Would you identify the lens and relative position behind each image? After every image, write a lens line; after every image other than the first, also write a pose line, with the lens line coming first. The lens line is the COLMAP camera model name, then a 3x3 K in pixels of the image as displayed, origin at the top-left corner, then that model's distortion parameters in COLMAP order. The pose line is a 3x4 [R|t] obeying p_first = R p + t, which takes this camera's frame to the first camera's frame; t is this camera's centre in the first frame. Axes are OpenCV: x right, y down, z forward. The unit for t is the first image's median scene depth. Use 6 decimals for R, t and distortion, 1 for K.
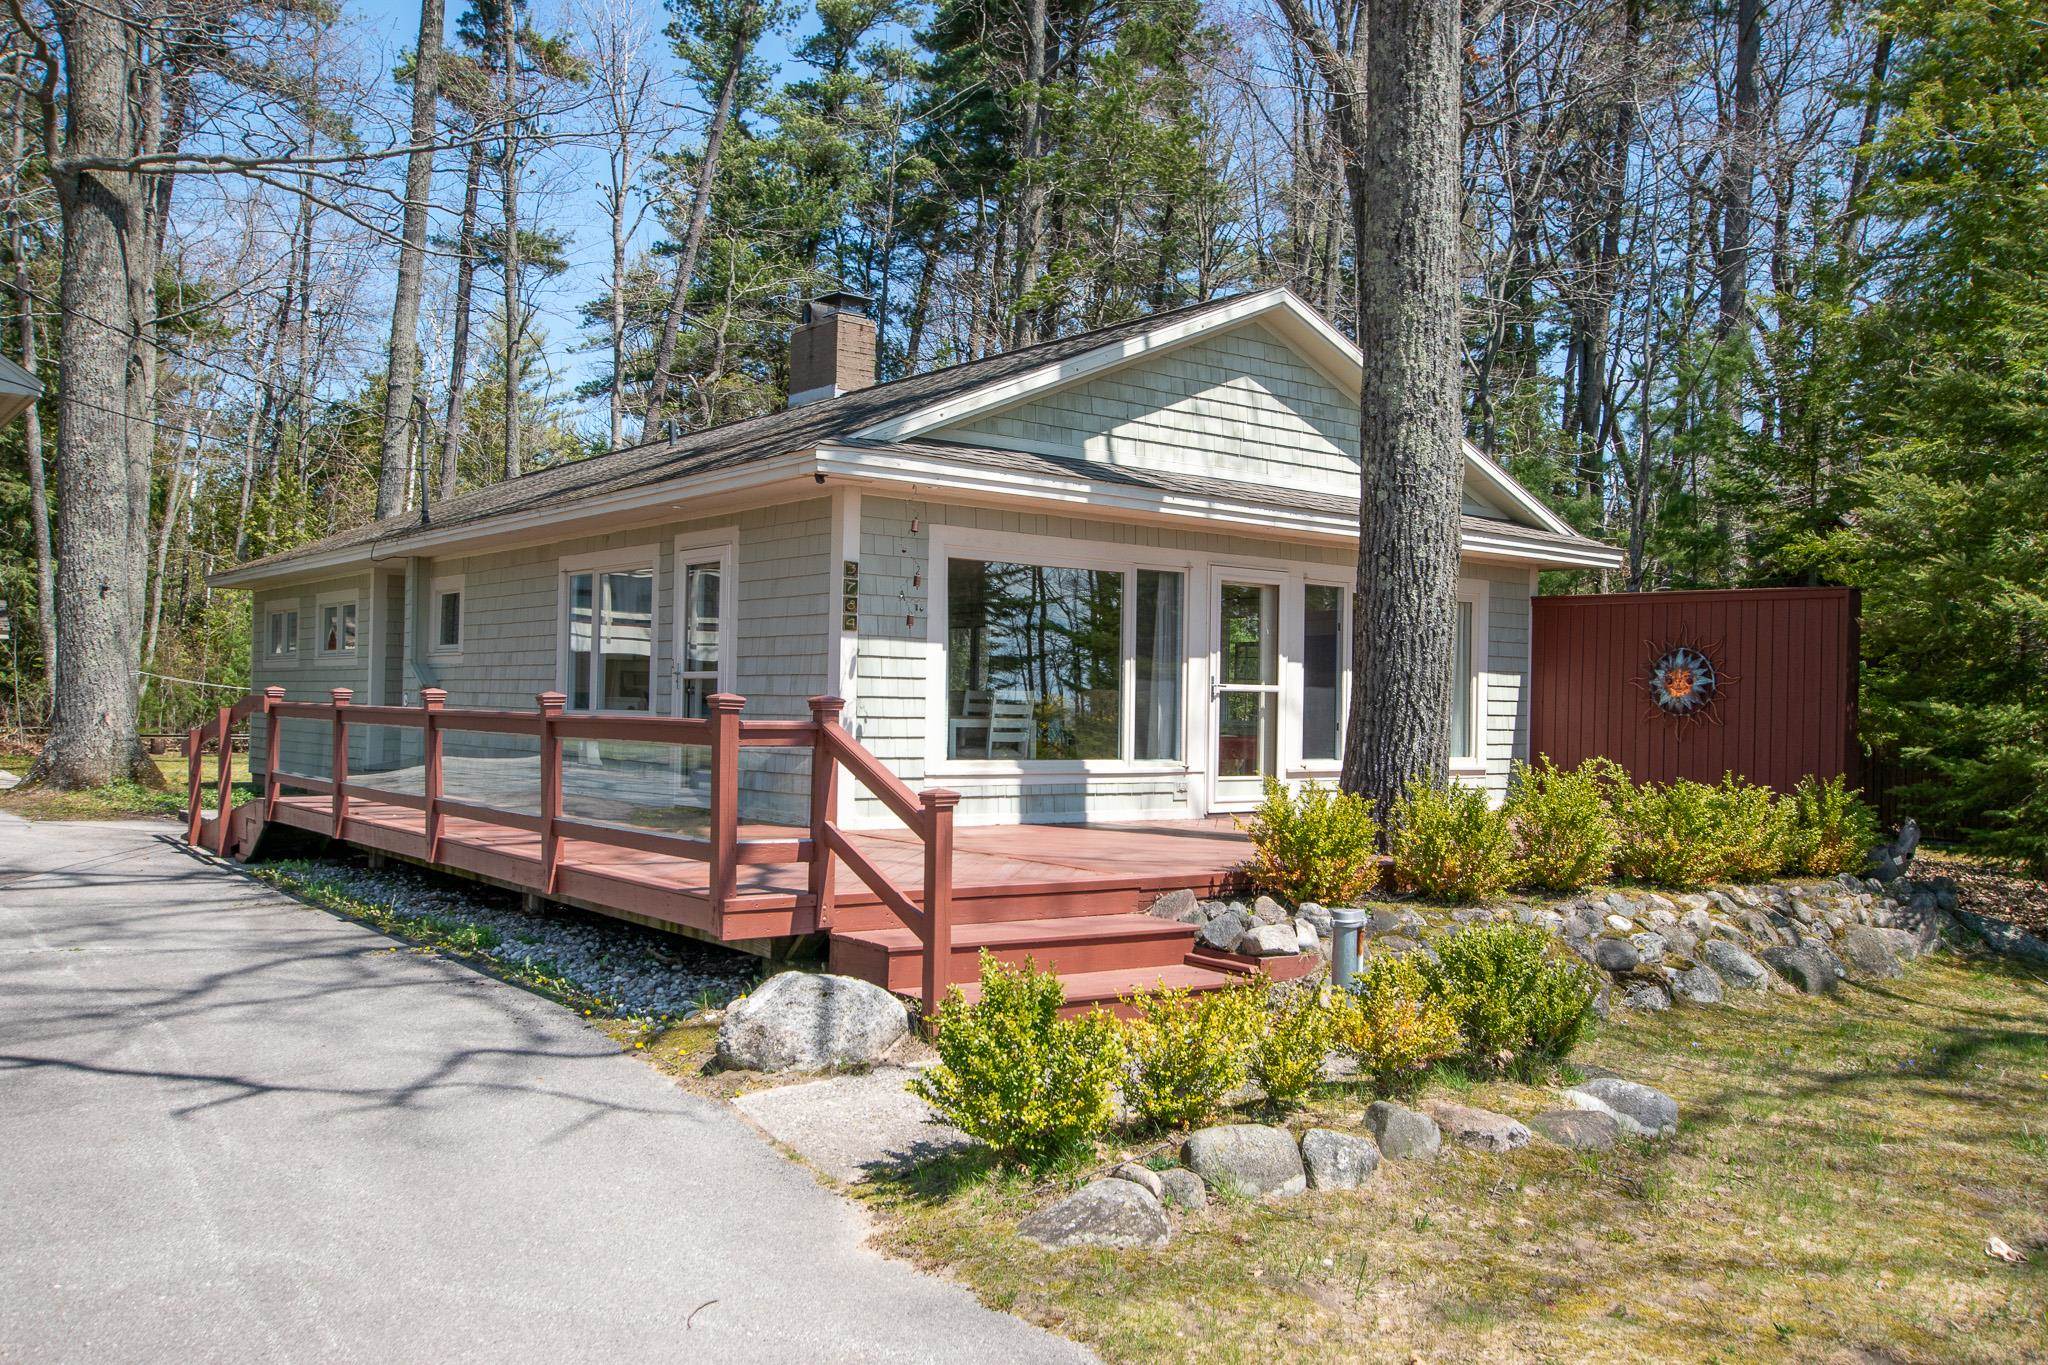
lens RADIAL K [[1694.5, 0, 1024.0], [0, 1694.5, 682.5], [0, 0, 1]] dist [0.002260, 0.050489]
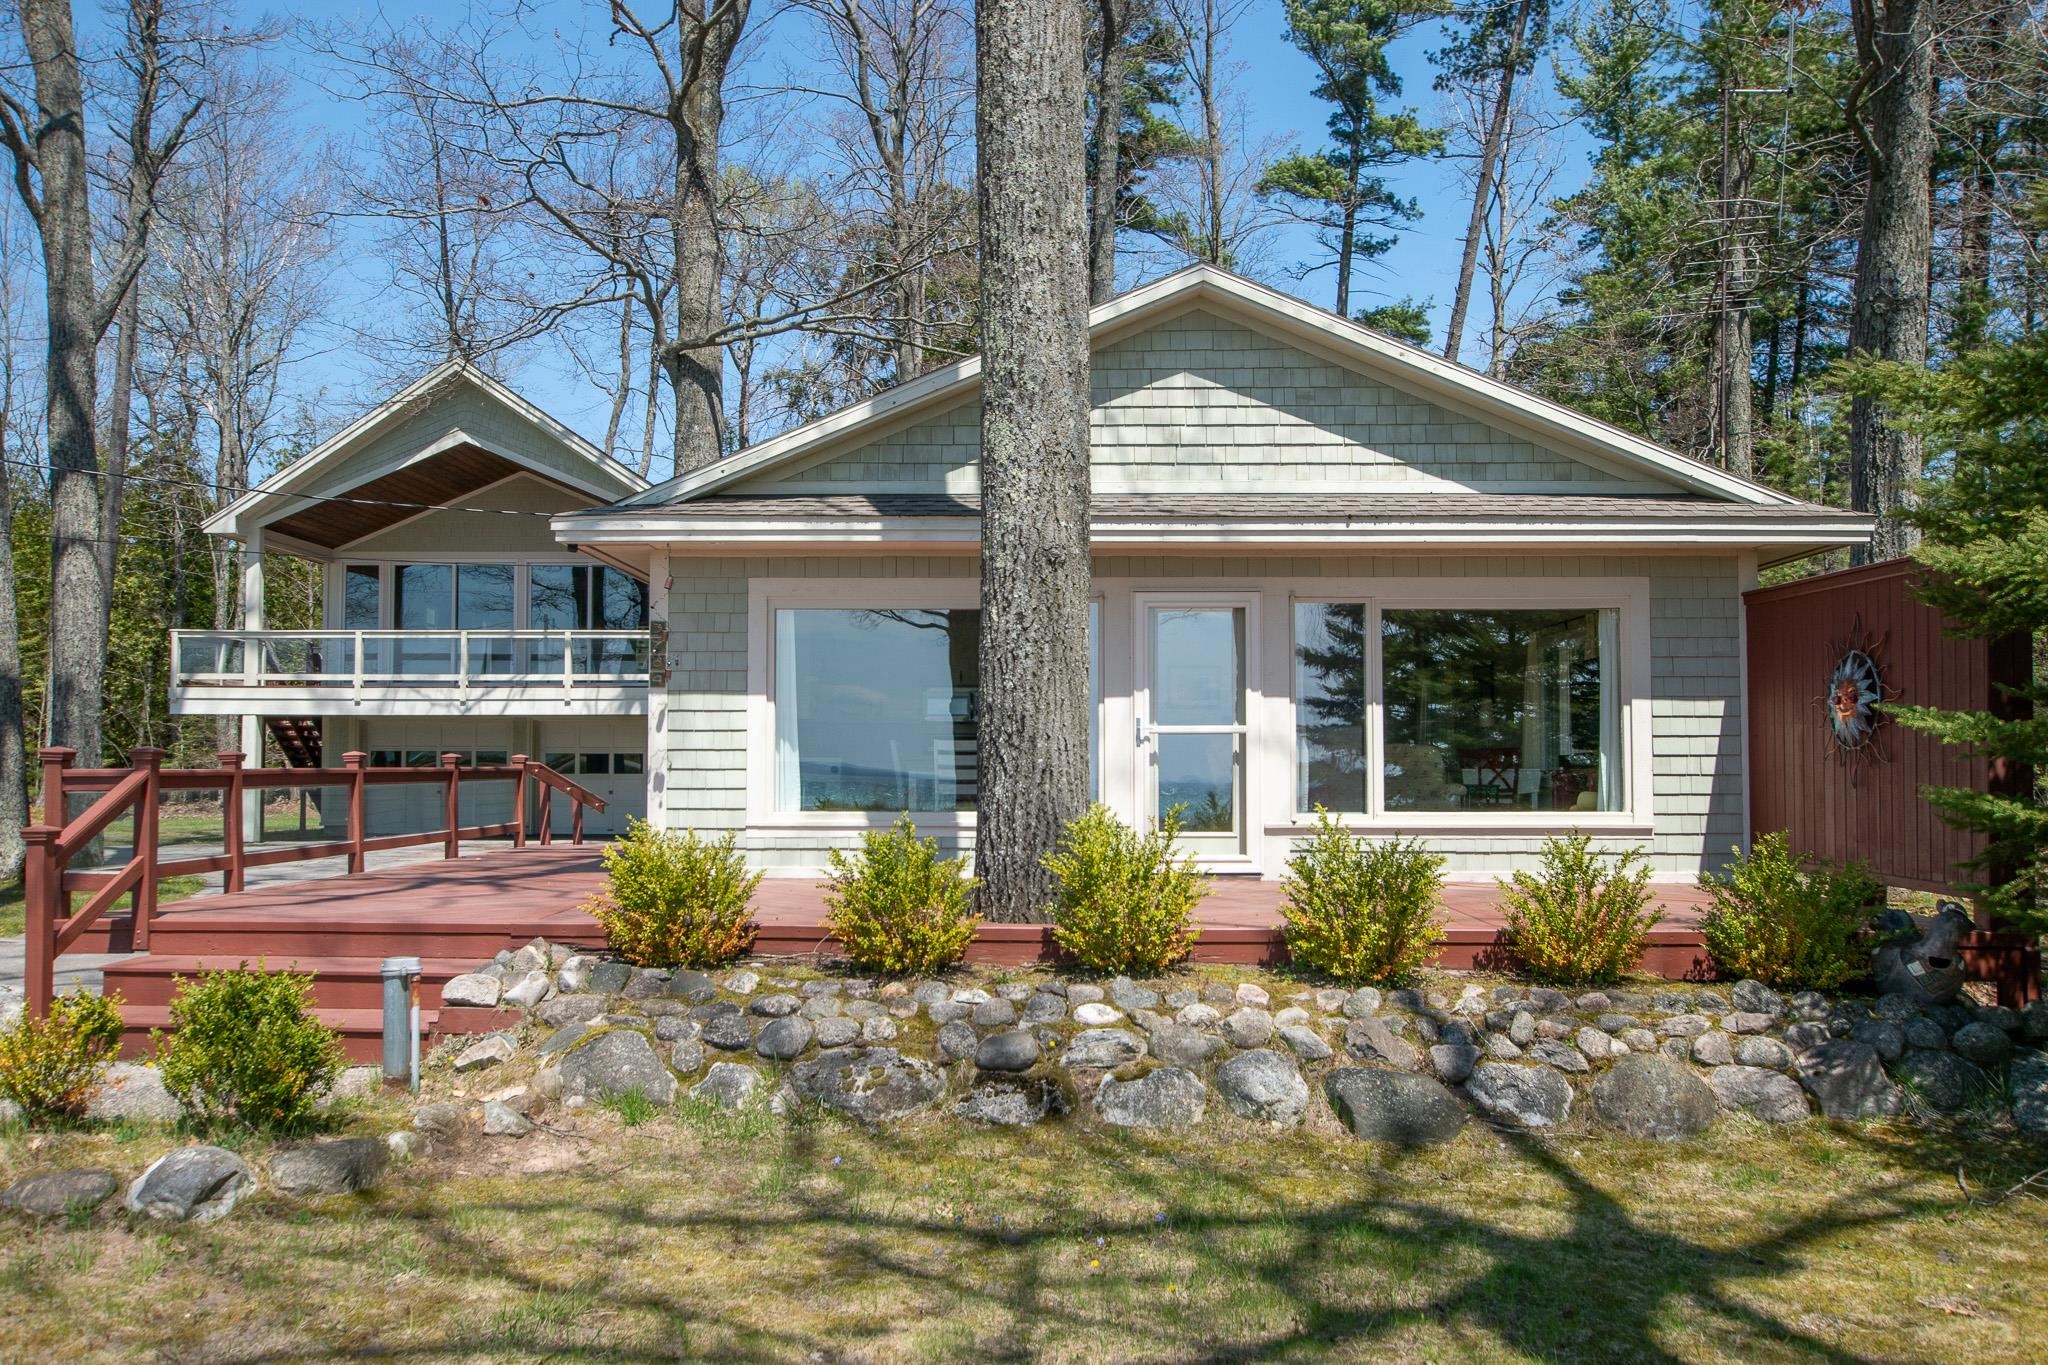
lens RADIAL K [[1694.5, 0, 1024.0], [0, 1694.5, 682.5], [0, 0, 1]] dist [0.002260, 0.050489]
pose [[0.775898, -0.050975, -0.628795, 0.643755], [0.024332, 0.998407, -0.050915, 0.022441], [0.630389, 0.024205, 0.775902, 0.290846]]
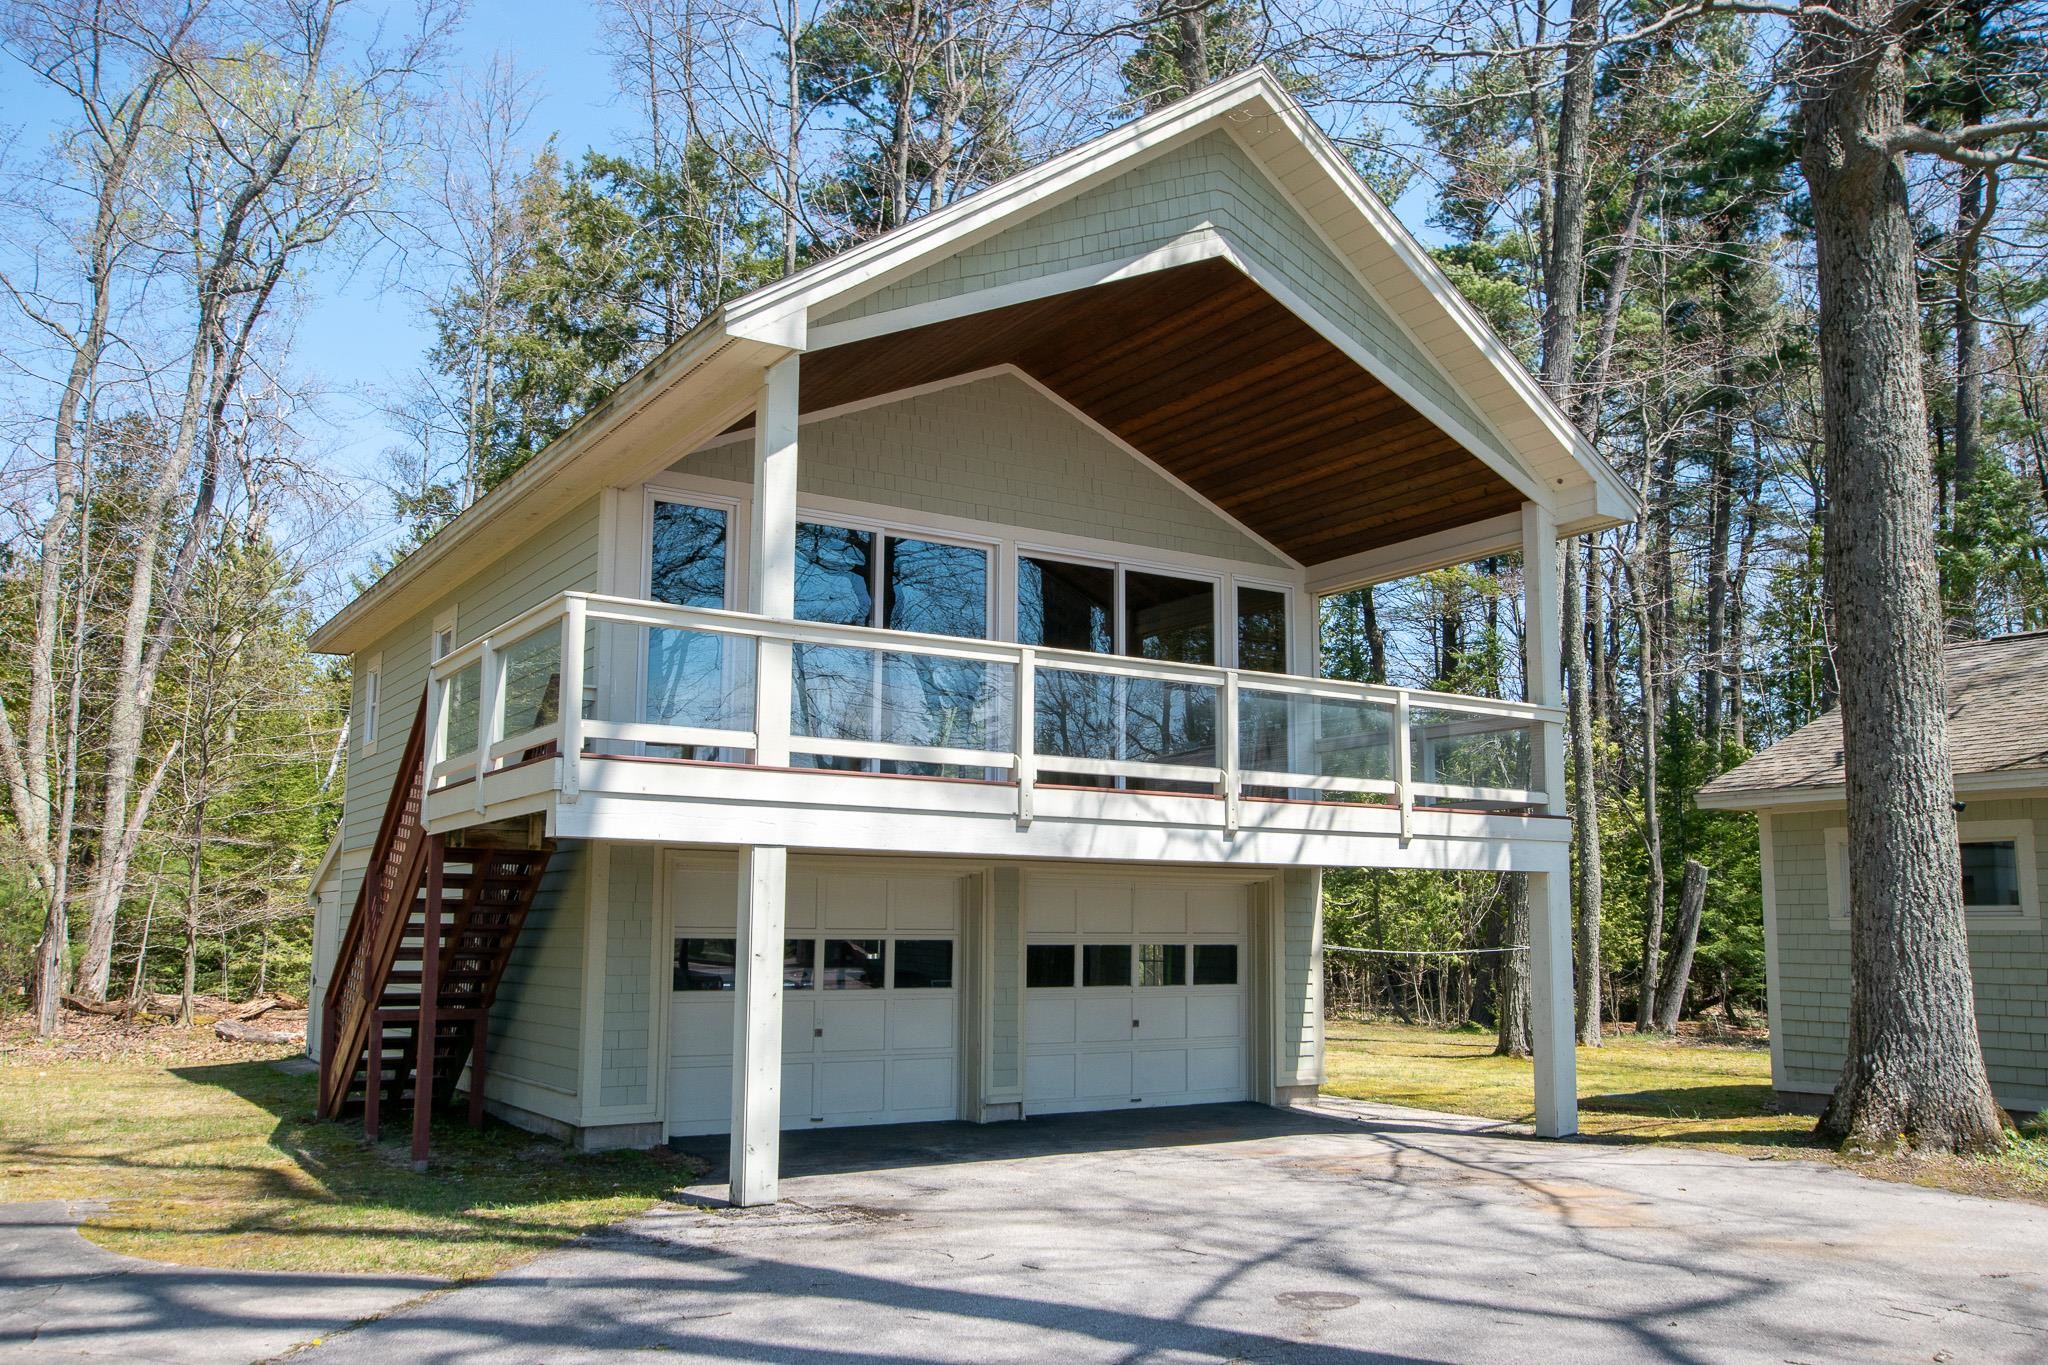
lens RADIAL K [[1694.5, 0, 1024.0], [0, 1694.5, 682.5], [0, 0, 1]] dist [0.002260, 0.050489]
pose [[0.996780, -0.026692, -0.075617, -1.253623], [0.016546, 0.991144, -0.131759, -0.038741], [0.078464, 0.130084, 0.988393, 0.562443]]
